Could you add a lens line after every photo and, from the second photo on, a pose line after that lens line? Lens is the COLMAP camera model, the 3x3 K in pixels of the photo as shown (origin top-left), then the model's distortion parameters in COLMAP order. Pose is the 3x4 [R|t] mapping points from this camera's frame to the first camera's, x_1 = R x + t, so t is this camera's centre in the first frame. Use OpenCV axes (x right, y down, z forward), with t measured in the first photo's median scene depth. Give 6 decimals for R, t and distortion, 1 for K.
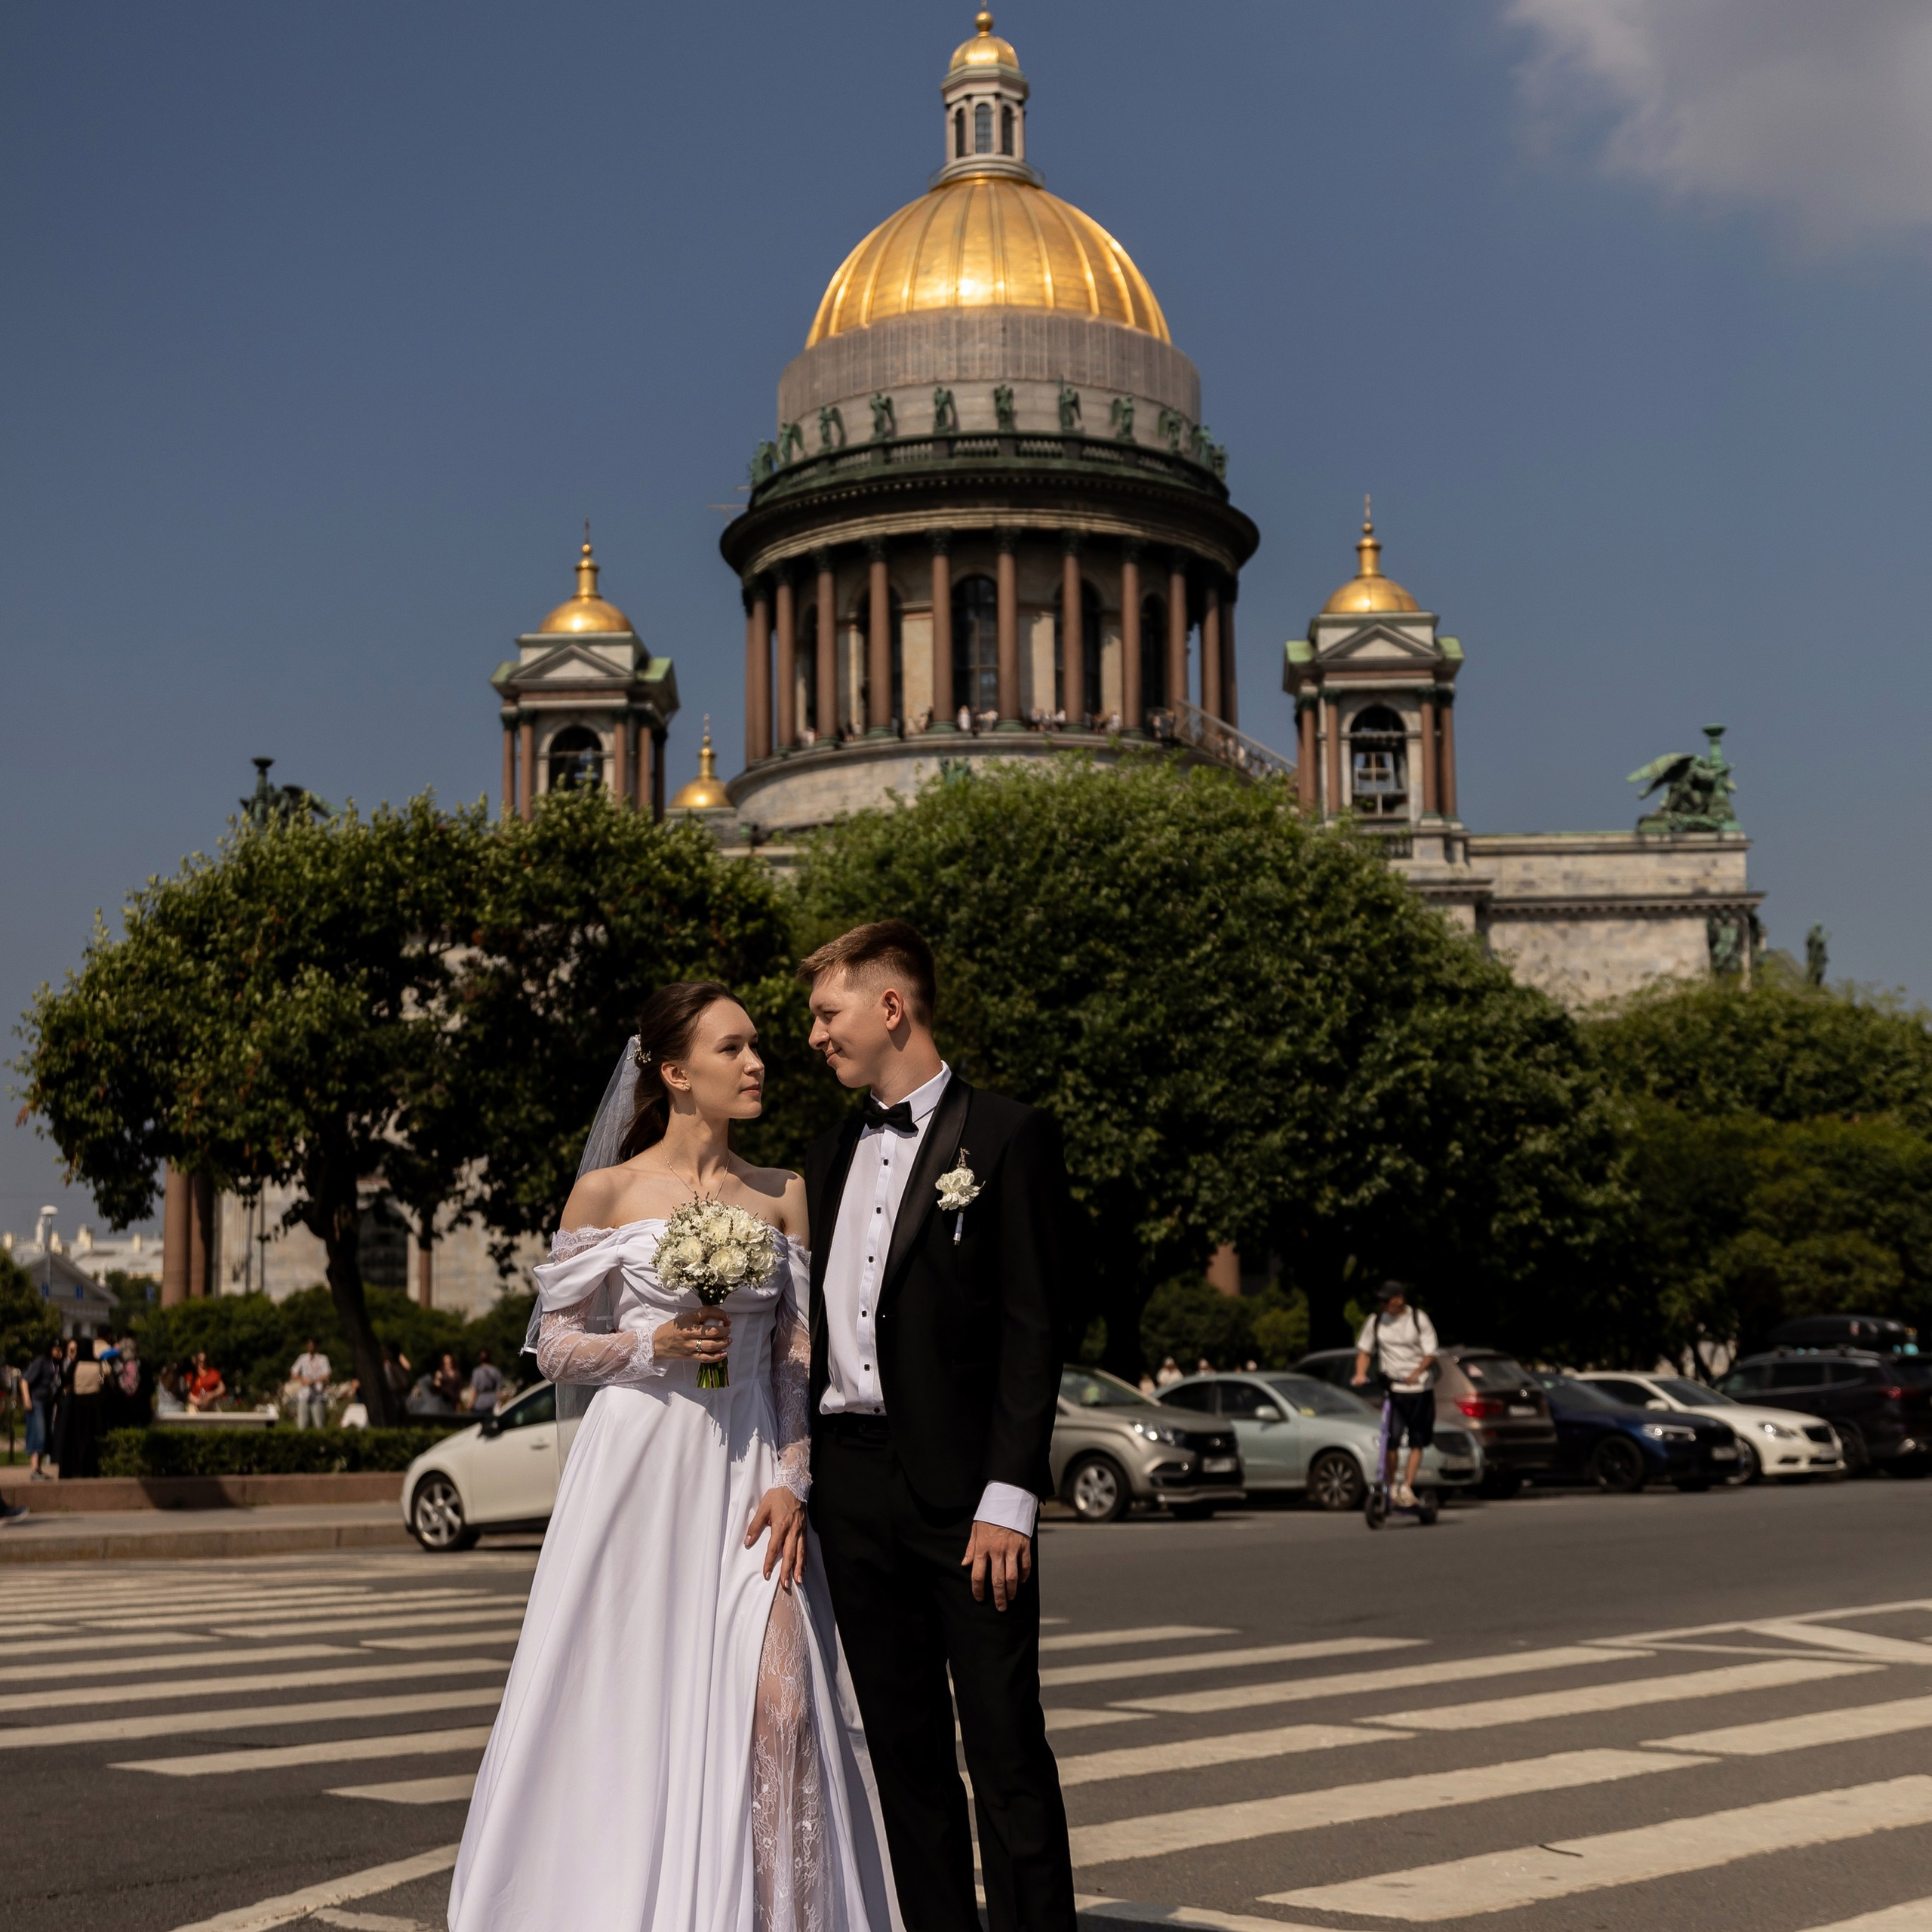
lens RADIAL K [[3022.8, 0, 967.9], [0, 3022.8, 1102.5], [0, 0, 1]] dist [-0.011447, -0.120093]
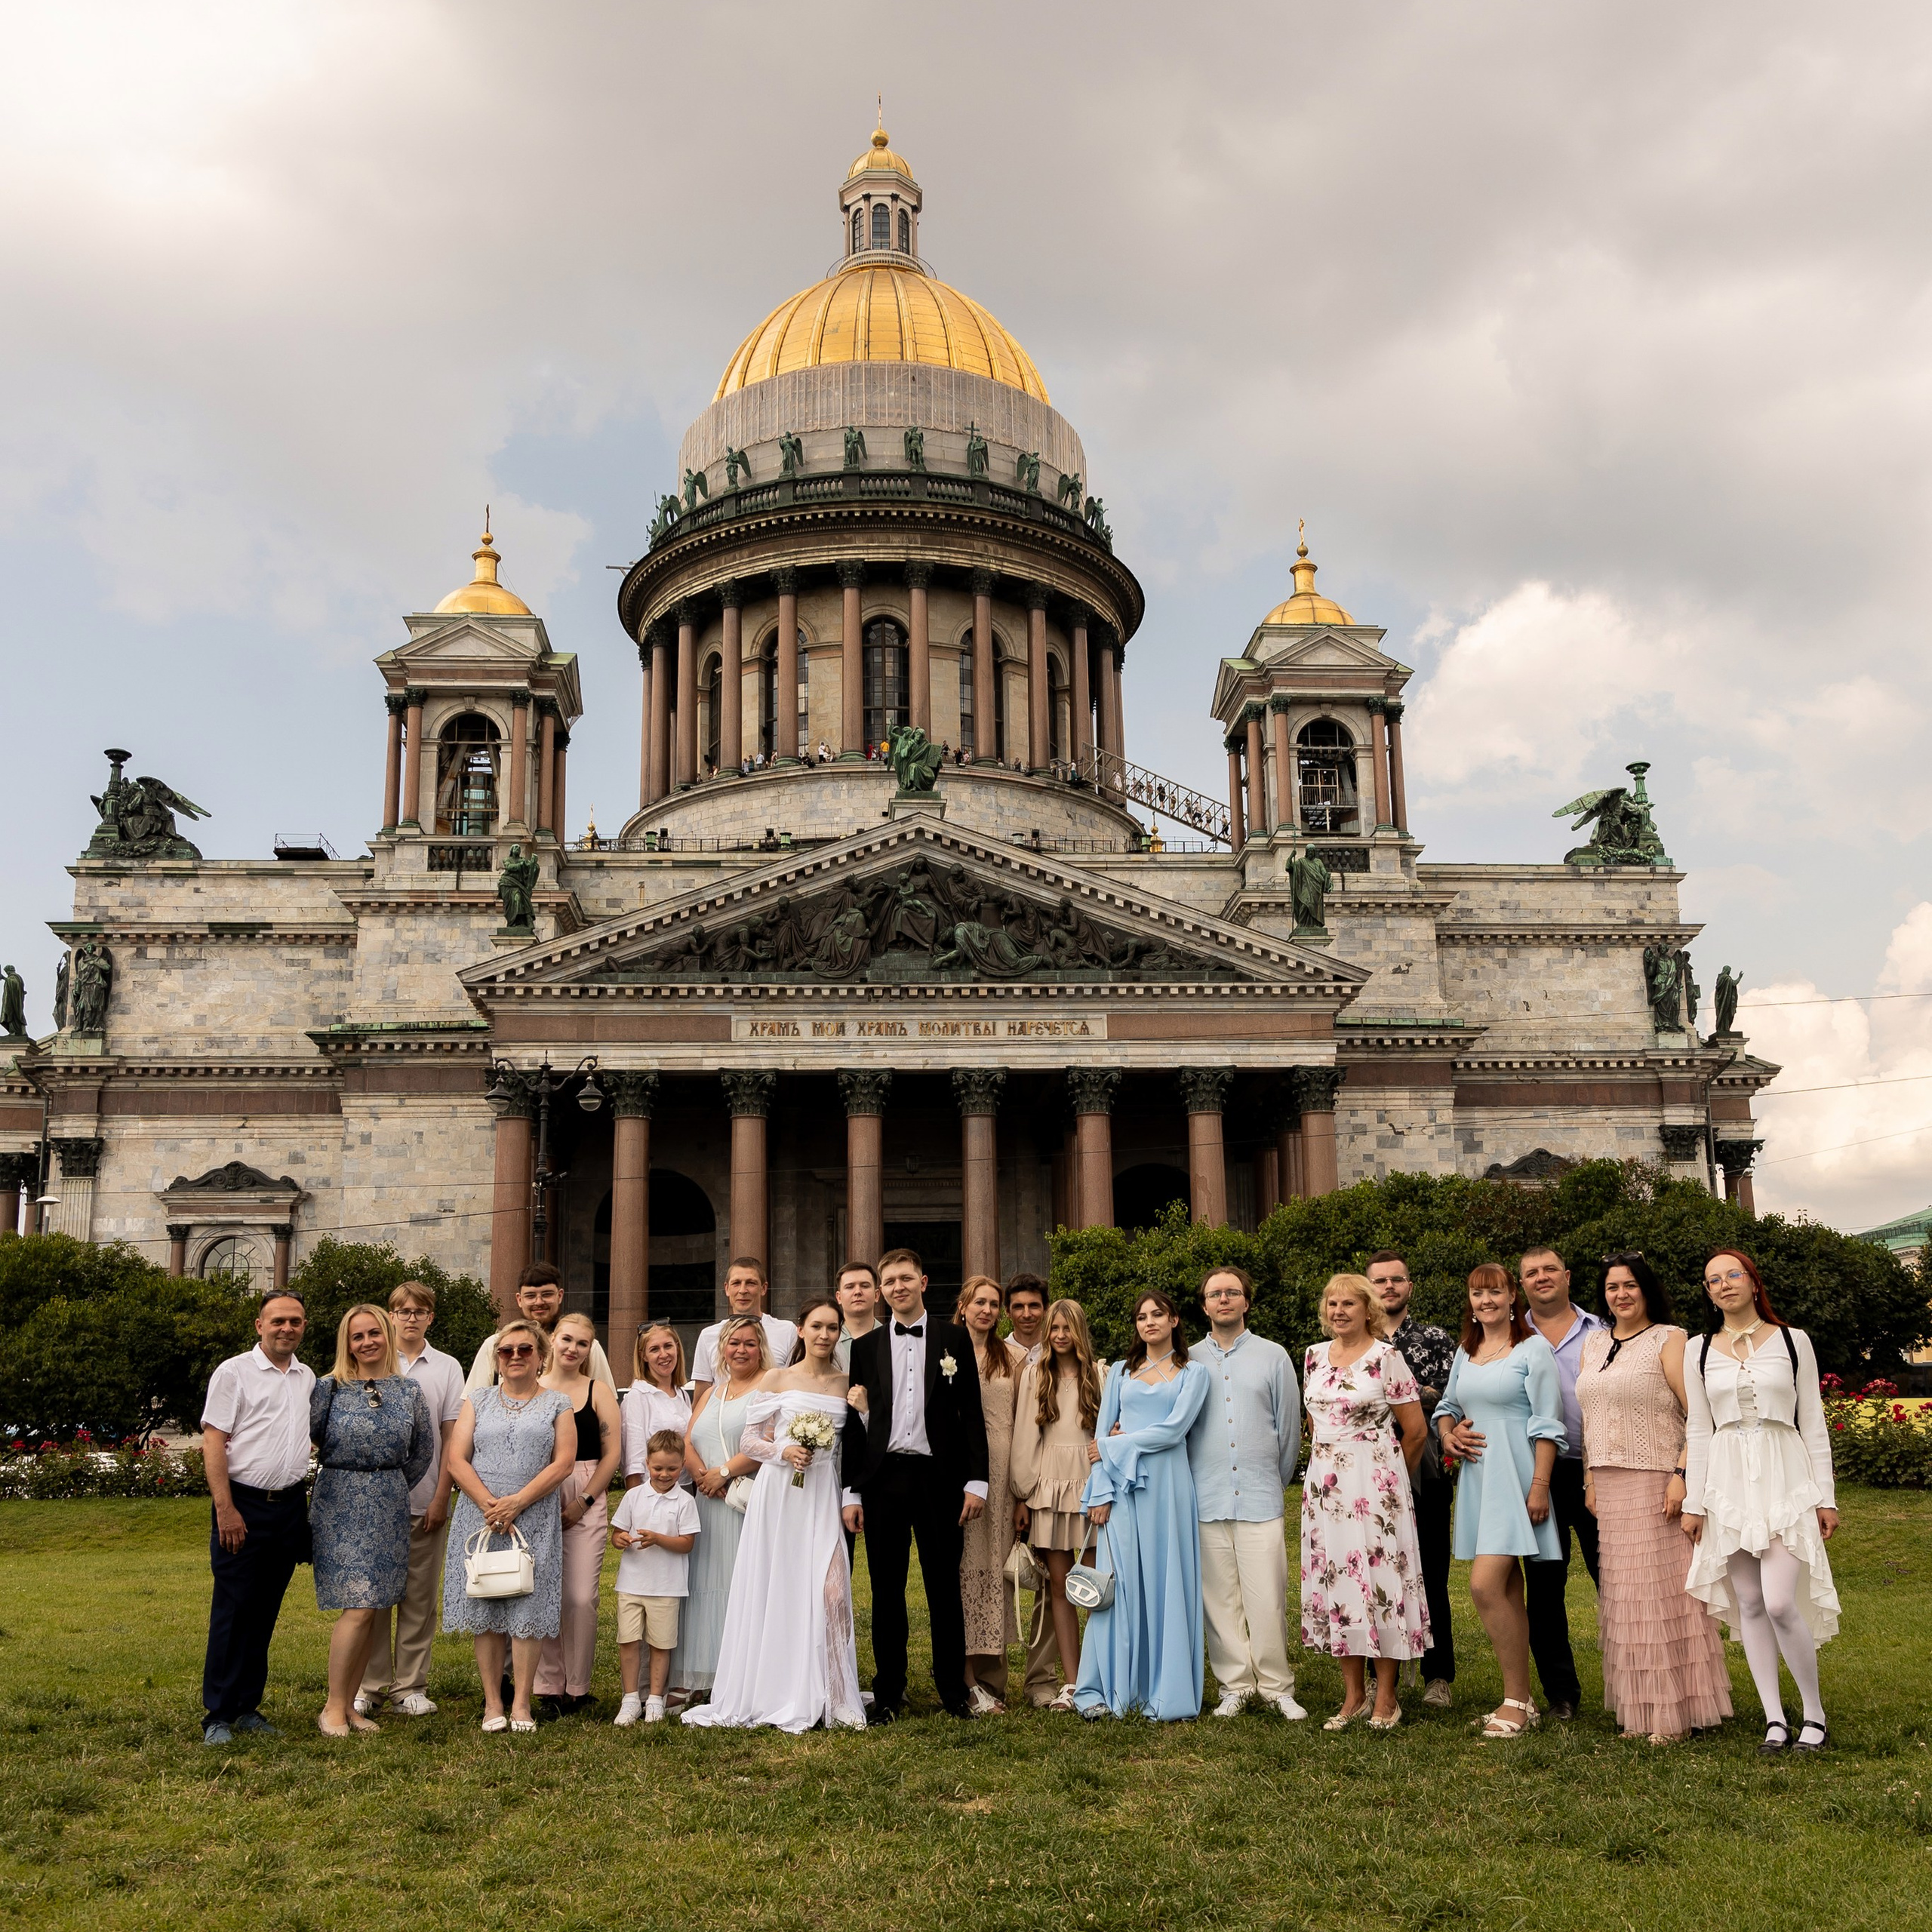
lens RADIAL K [[2070.2, 0, 999.0], [0, 2070.2, 1027.8], [0, 0, 1]] dist [-0.003824, 0.016186]
pose [[0.990982, 0.020007, 0.132493, -0.048362], [-0.005325, 0.993890, -0.110251, 0.036818], [-0.133889, 0.108551, 0.985033, 0.343990]]
